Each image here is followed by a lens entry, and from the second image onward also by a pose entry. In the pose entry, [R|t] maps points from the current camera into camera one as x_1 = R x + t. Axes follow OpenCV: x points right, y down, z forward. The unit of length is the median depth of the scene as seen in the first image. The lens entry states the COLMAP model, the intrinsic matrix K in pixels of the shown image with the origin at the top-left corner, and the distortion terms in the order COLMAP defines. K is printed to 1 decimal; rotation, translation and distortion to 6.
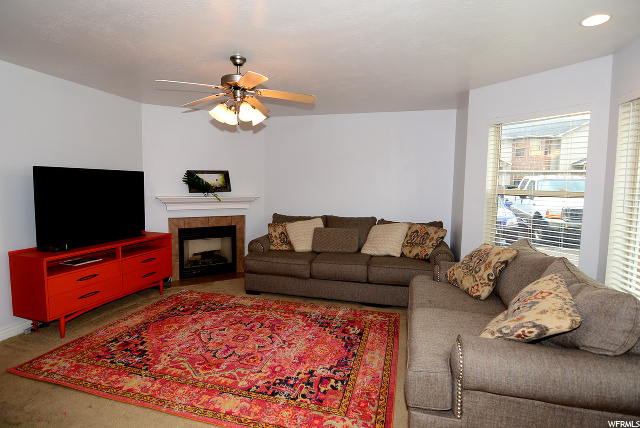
lens RADIAL K [[326.3, 0, 318.2], [0, 326.3, 211.6], [0, 0, 1]] dist [-0.003023, -0.015114]
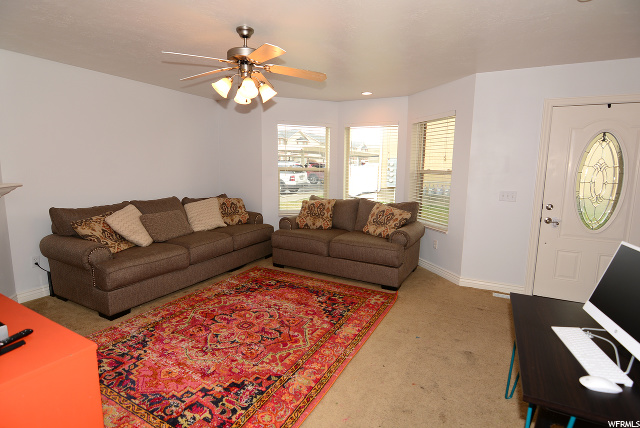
lens RADIAL K [[326.3, 0, 318.2], [0, 326.3, 211.6], [0, 0, 1]] dist [-0.003023, -0.015114]
pose [[0.222936, -0.144358, 0.964085, -1.160144], [0.071053, 0.988750, 0.131621, -0.062796], [-0.972240, 0.039159, 0.230685, 0.599804]]
